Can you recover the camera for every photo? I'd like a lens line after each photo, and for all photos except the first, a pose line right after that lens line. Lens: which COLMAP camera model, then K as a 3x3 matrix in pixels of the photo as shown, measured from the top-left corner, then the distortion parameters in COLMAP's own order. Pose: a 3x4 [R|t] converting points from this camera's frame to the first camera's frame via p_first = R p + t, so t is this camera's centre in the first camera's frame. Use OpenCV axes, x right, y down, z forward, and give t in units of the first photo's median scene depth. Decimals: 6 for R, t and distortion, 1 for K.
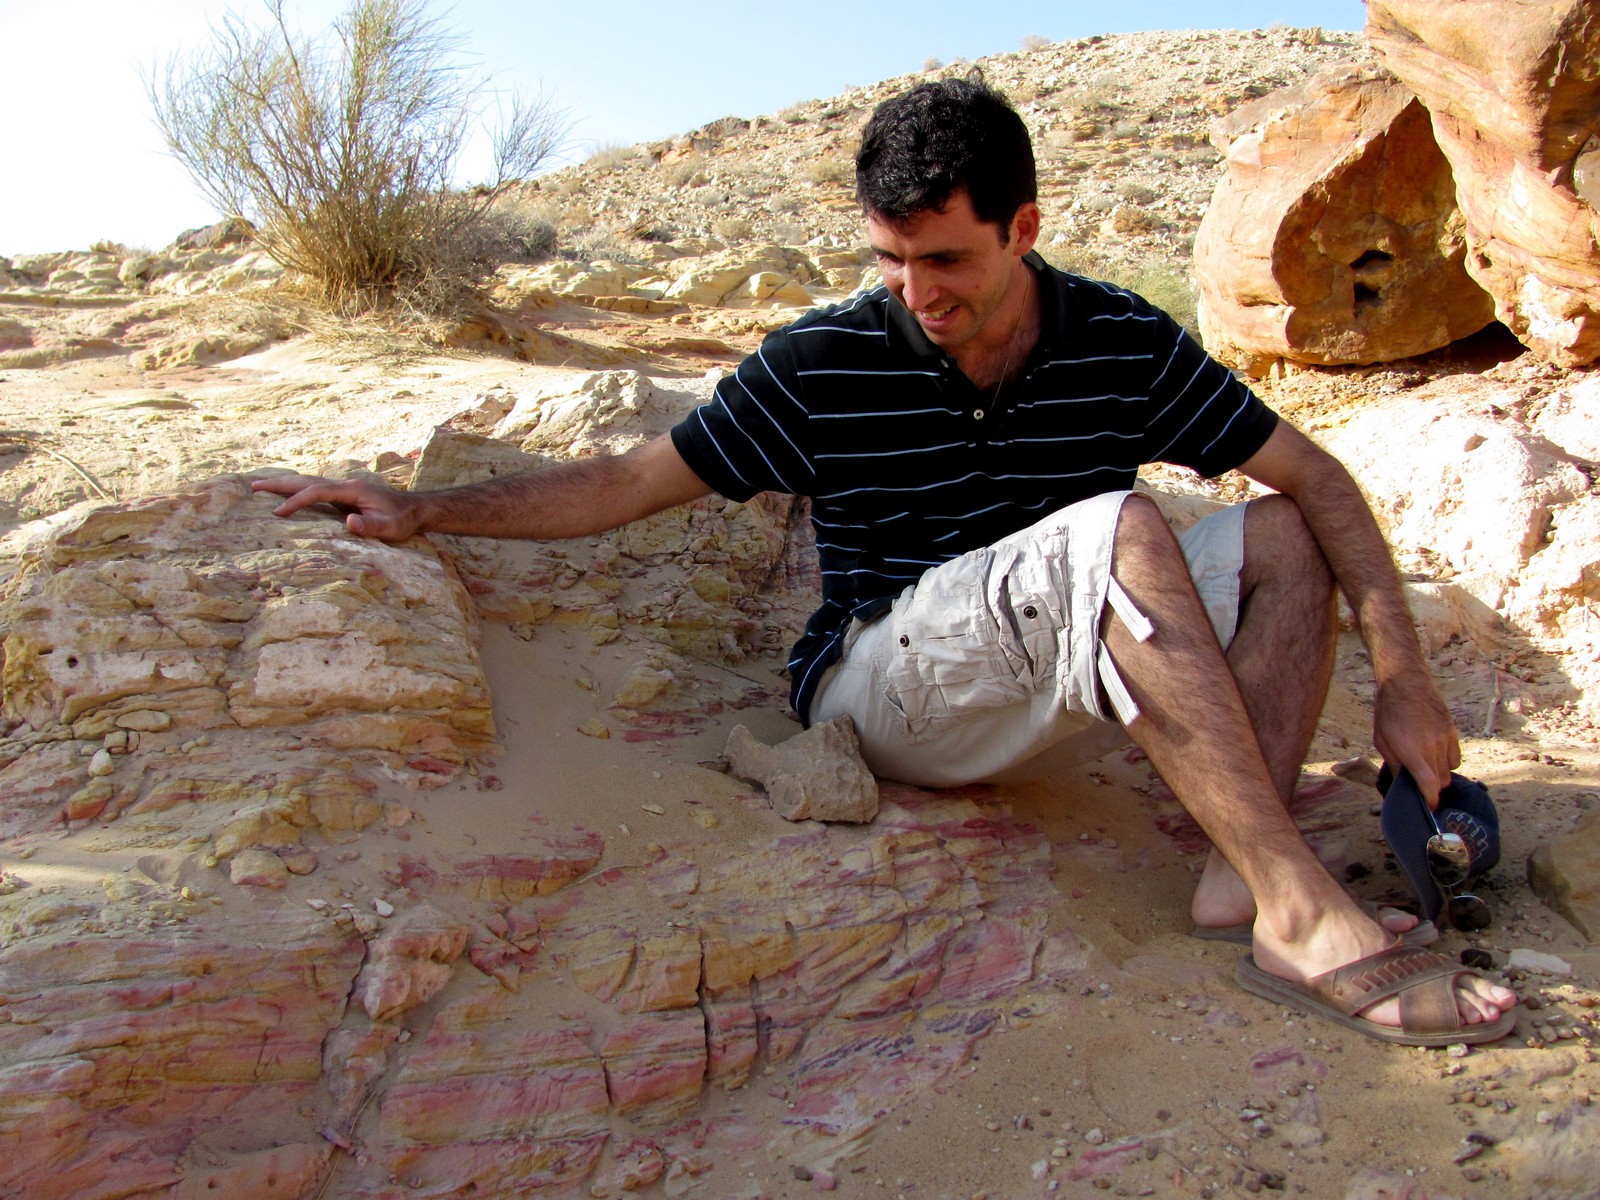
lens RADIAL K [[1697.4, 0, 800.0], [0, 1697.4, 600.0], [0, 0, 1]] dist [-0.226809, 0.312349]
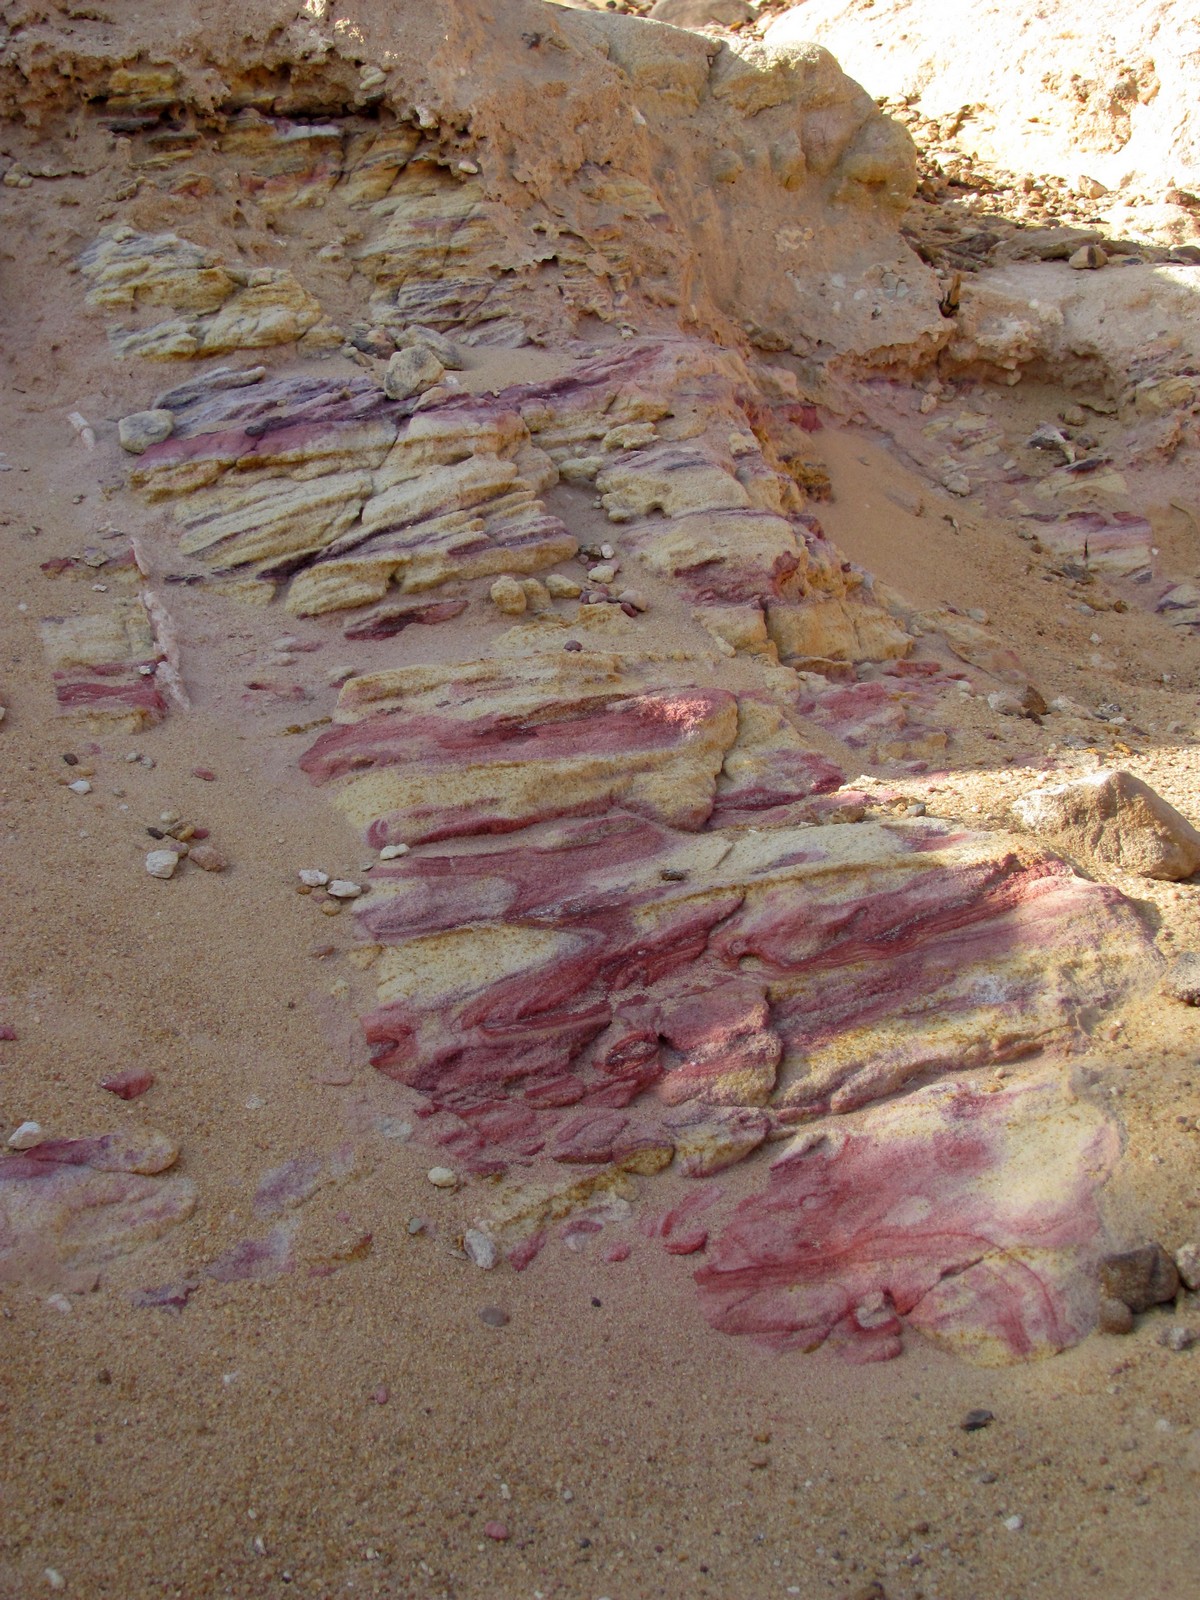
lens RADIAL K [[2511.4, 0, 600.0], [0, 2511.4, 800.0], [0, 0, 1]] dist [-0.023229, 0.011595]
pose [[0.980366, -0.009925, 0.196936, 0.112611], [-0.021256, 0.987593, 0.155589, 0.023361], [-0.196036, -0.156721, 0.967992, 0.407452]]
